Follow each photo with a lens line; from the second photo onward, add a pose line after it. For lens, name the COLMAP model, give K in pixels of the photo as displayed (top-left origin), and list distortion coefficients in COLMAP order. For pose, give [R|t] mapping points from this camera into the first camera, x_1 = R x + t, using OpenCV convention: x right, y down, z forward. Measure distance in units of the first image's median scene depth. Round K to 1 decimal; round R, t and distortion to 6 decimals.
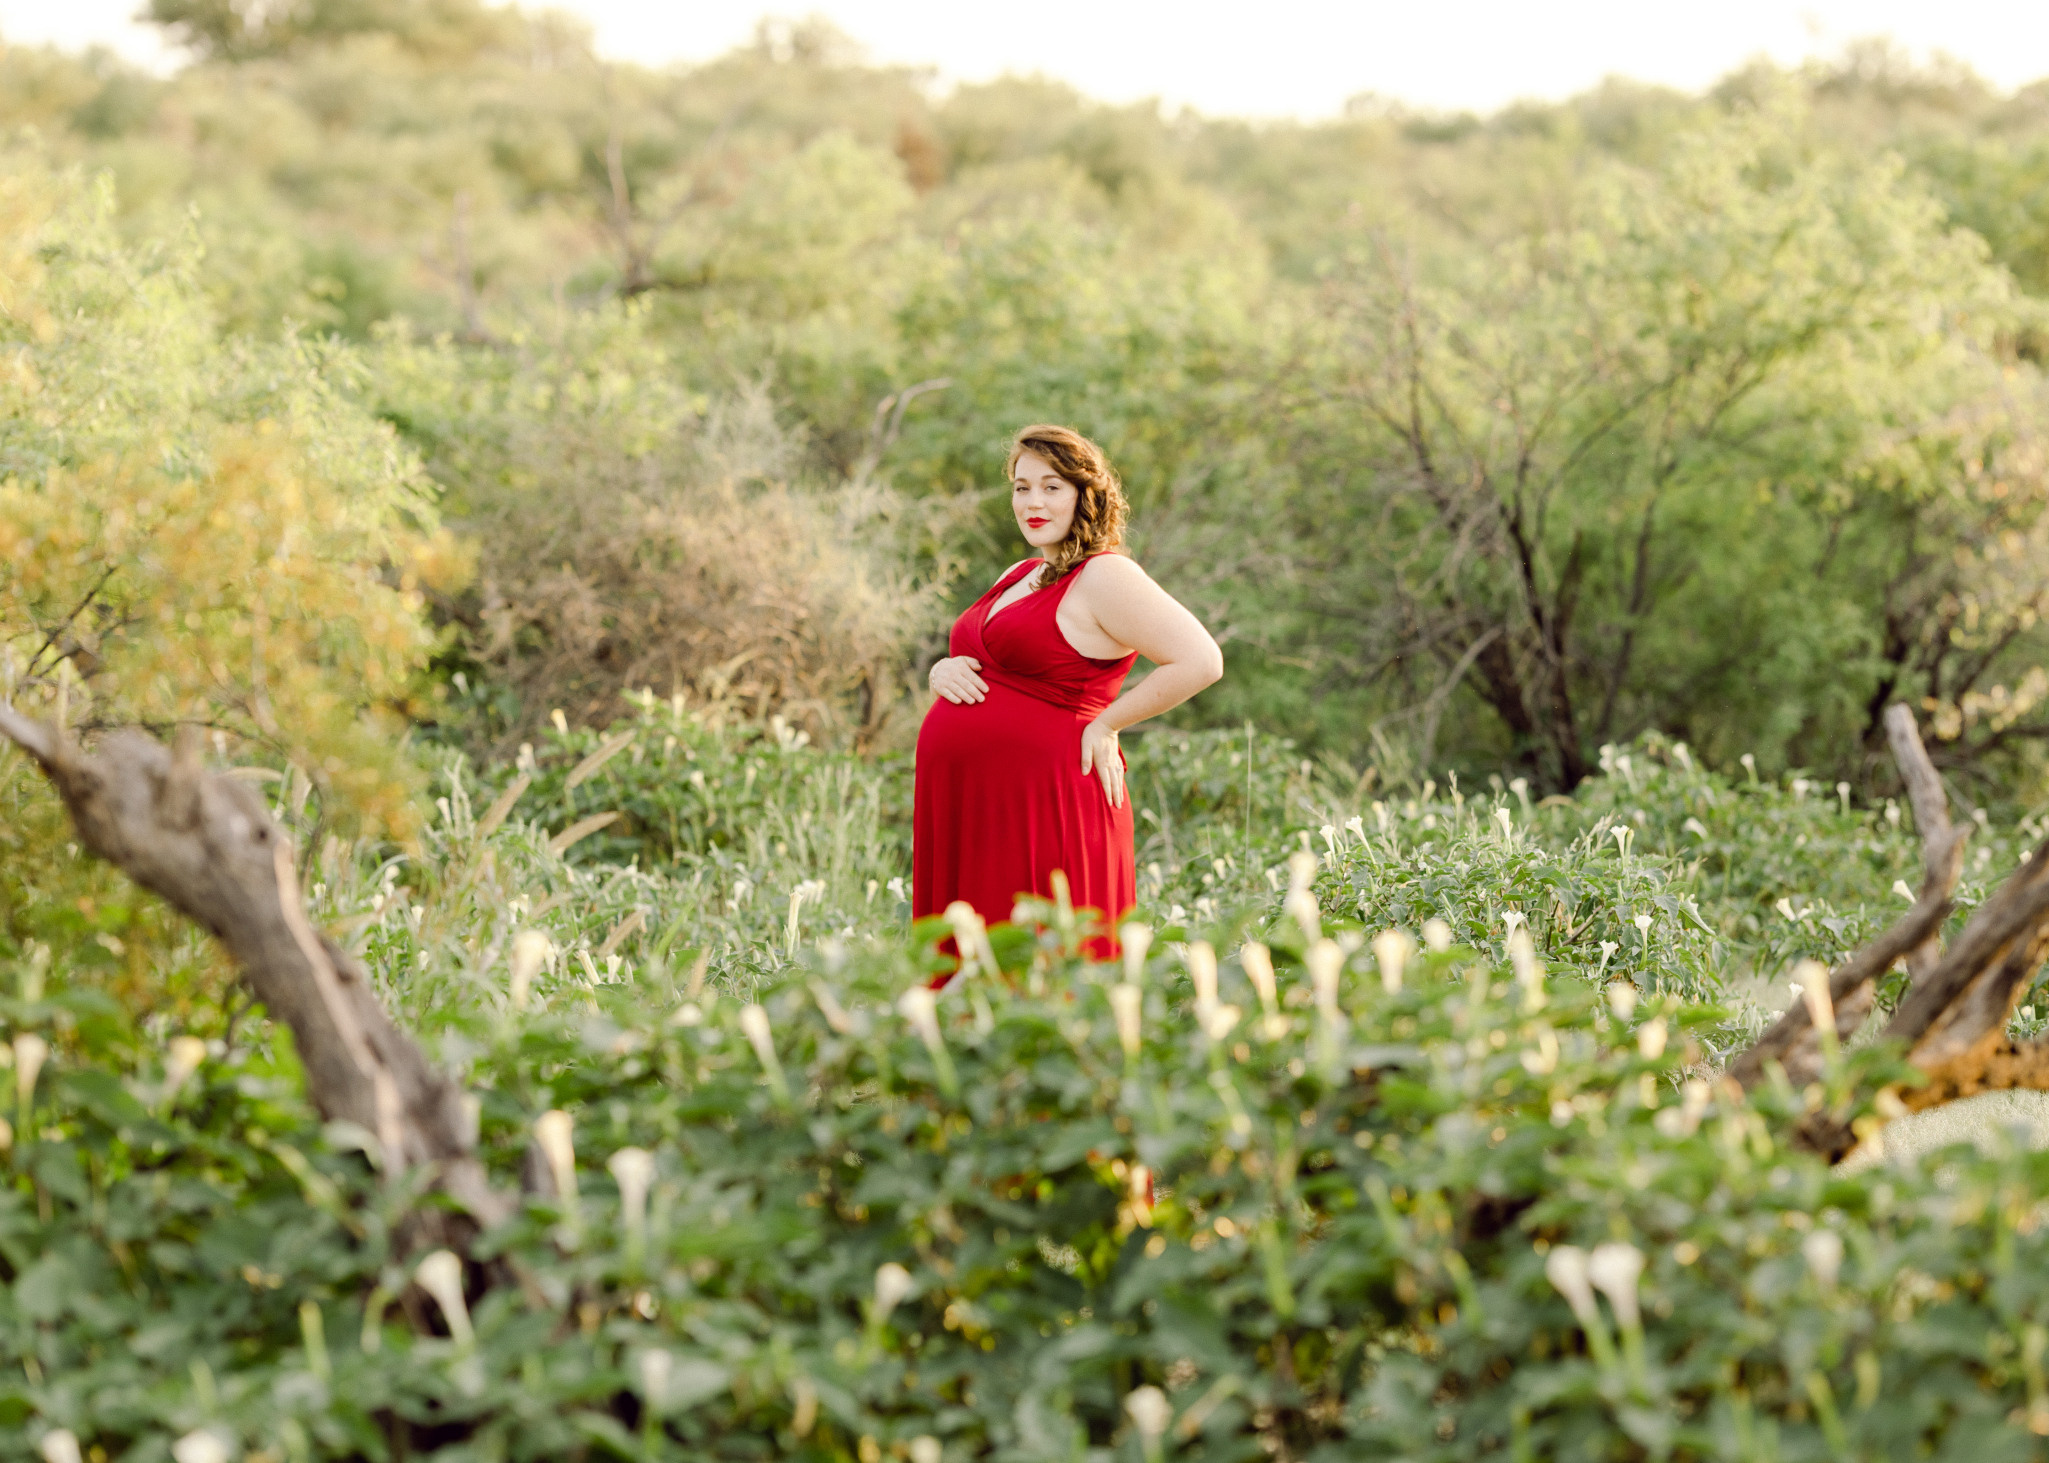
lens RADIAL K [[6329.1, 0, 922.6], [0, 6329.1, 735.3], [0, 0, 1]] dist [0.021657, -0.043359]
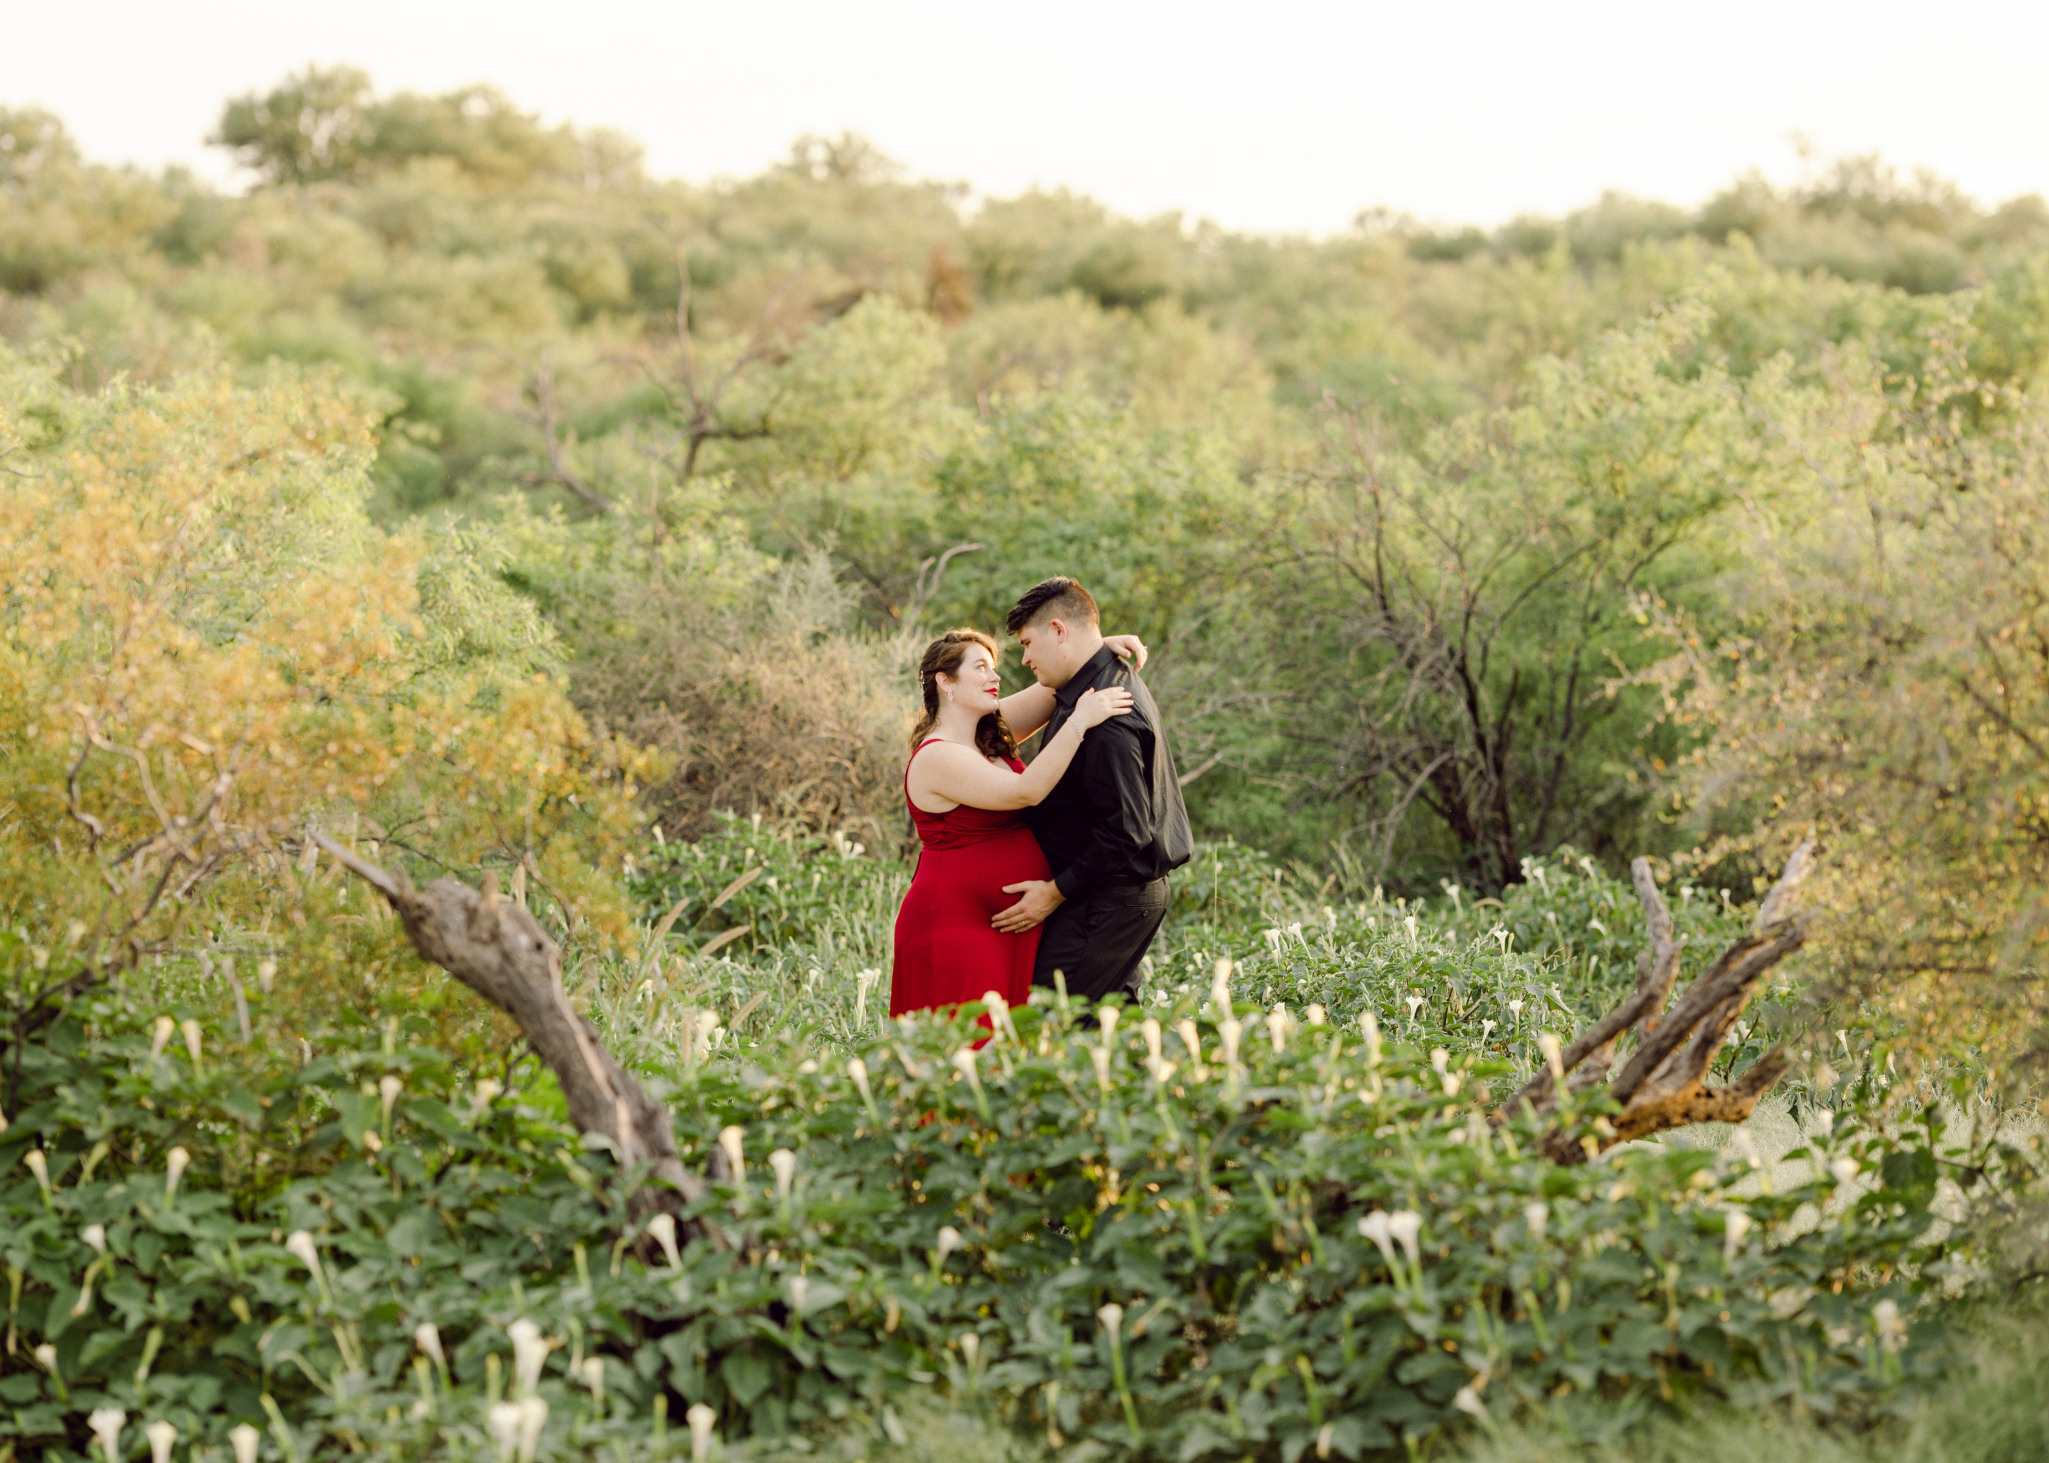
lens RADIAL K [[6329.1, 0, 922.6], [0, 6329.1, 735.3], [0, 0, 1]] dist [0.021657, -0.043359]
pose [[0.999984, 0.003837, -0.004078, -0.002029], [-0.003886, 0.999919, -0.012079, -0.006898], [0.004032, 0.012094, 0.999919, -0.213994]]
